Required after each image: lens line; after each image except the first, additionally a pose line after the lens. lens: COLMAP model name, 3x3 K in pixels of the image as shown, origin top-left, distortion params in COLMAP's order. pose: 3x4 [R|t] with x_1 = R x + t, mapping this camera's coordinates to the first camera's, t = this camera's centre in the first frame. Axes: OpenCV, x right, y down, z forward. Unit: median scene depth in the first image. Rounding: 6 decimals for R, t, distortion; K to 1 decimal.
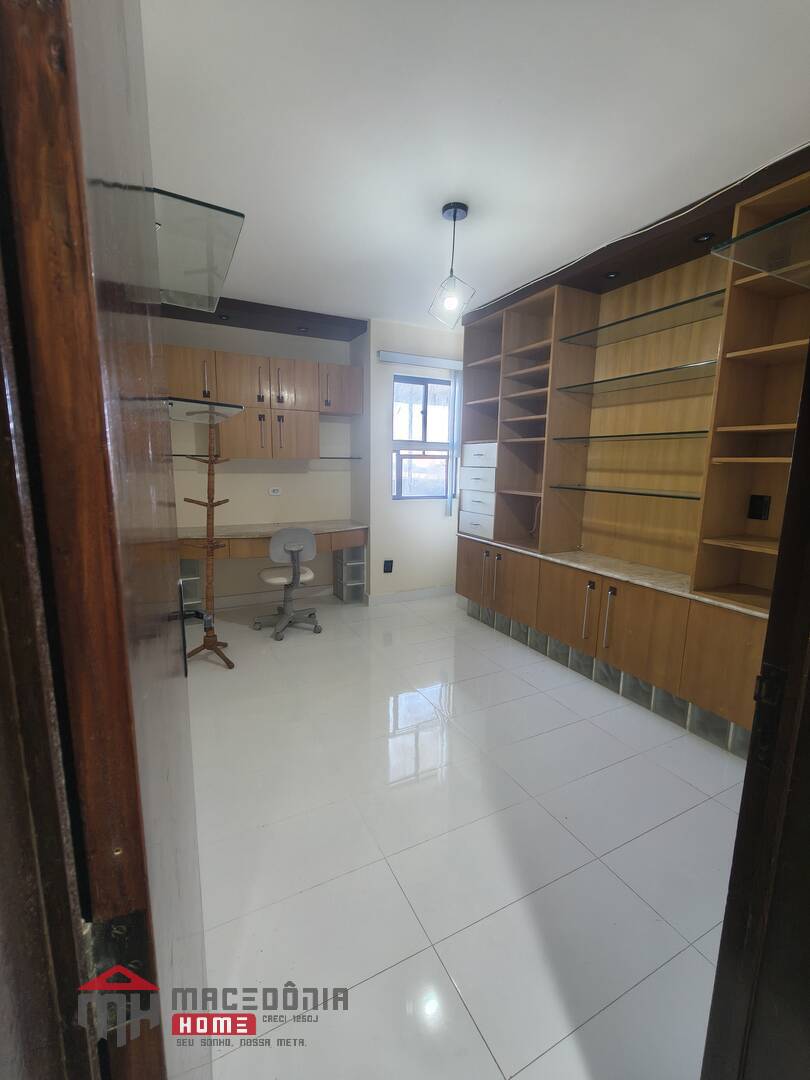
lens RADIAL K [[460.8, 0, 403.6], [0, 460.8, 539.1], [0, 0, 1]] dist [0.003012, 0.000891]
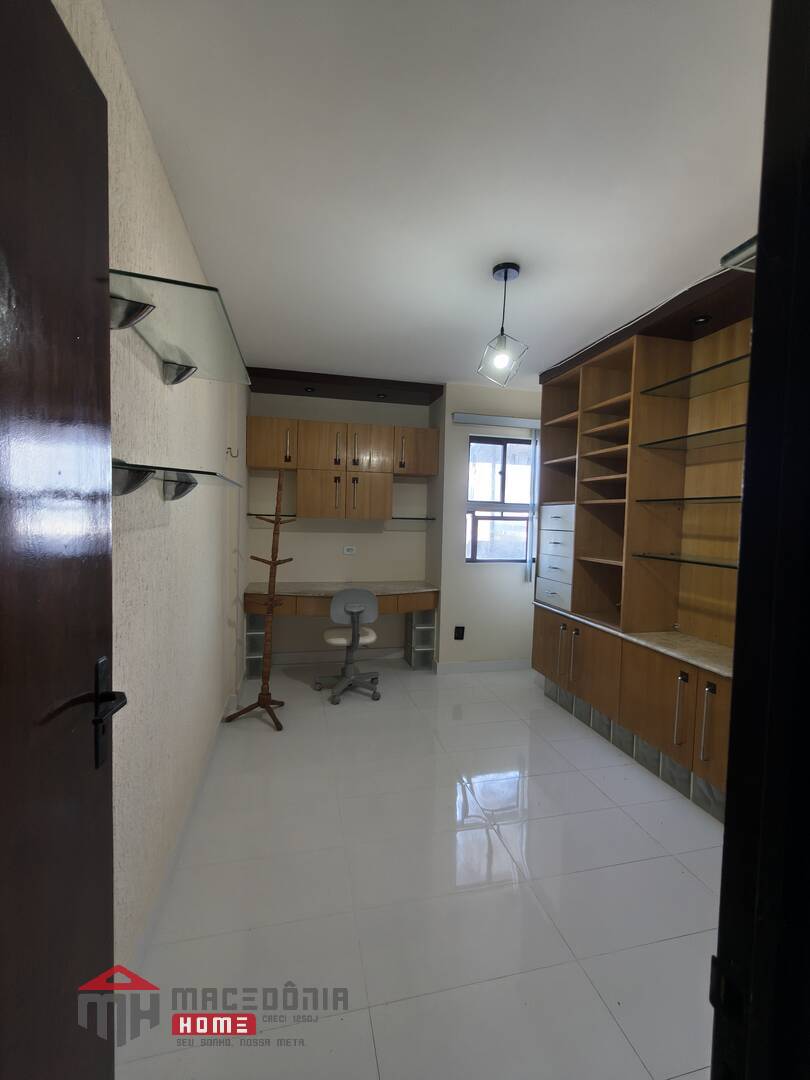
lens RADIAL K [[460.8, 0, 405.8], [0, 460.8, 538.5], [0, 0, 1]] dist [0.003012, 0.000891]
pose [[0.972812, 0.021195, -0.230625, 0.091477], [-0.050034, 0.991521, -0.119926, -0.016985], [0.226128, 0.128204, 0.965624, 0.055927]]
